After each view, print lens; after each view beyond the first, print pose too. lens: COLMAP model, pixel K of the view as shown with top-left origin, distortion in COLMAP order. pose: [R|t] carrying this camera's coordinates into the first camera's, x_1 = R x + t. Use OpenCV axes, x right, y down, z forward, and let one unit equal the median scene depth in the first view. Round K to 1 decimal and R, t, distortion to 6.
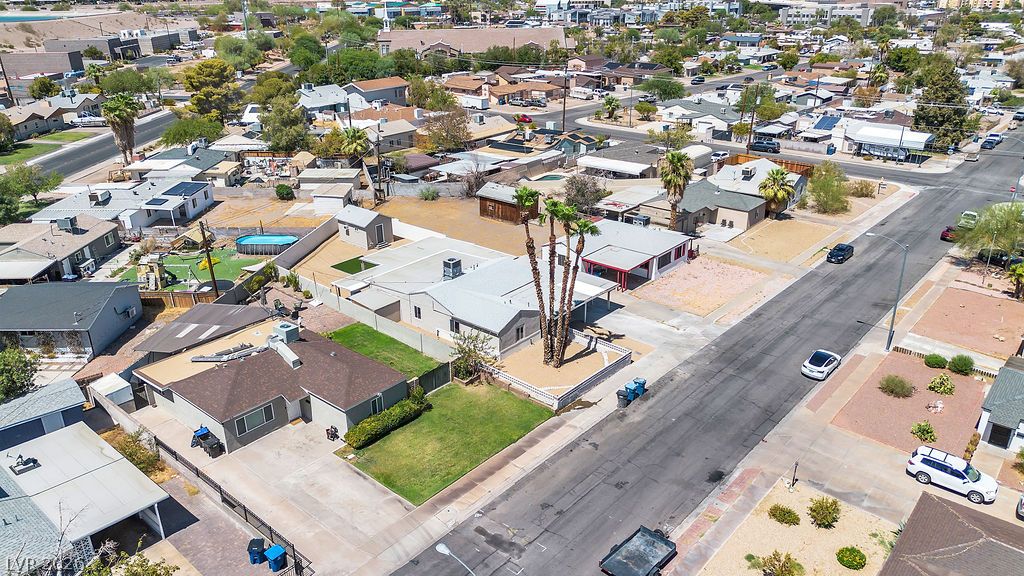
lens RADIAL K [[736.1, 0, 512.7], [0, 736.1, 283.1], [0, 0, 1]] dist [0.069839, -0.063322]
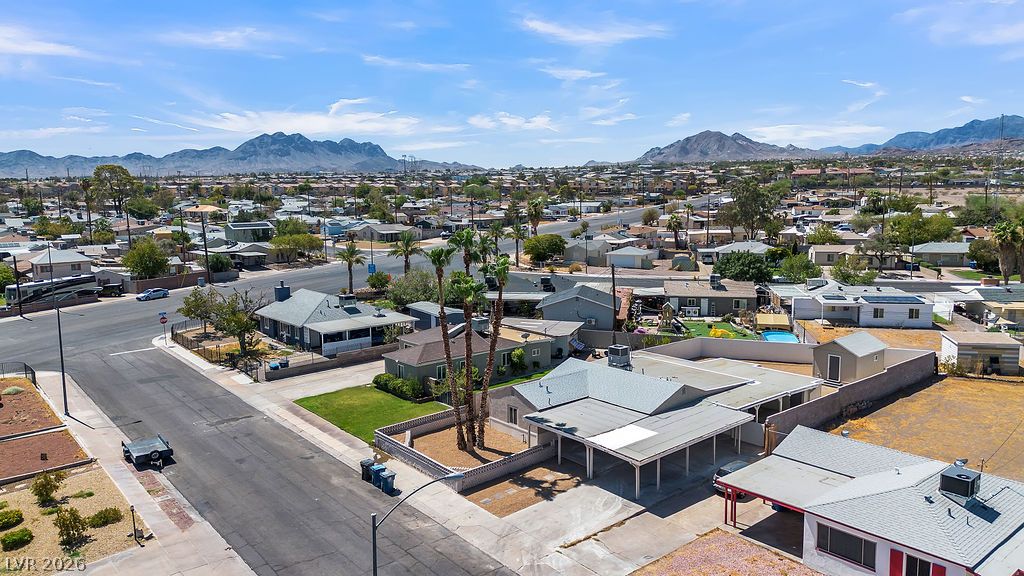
lens RADIAL K [[736.1, 0, 512.7], [0, 736.1, 283.1], [0, 0, 1]] dist [0.069839, -0.063322]
pose [[-0.162679, 0.139174, -0.976814, 0.520547], [-0.366581, 0.910613, 0.190793, -0.147691], [0.916053, 0.389120, -0.097119, 0.649079]]
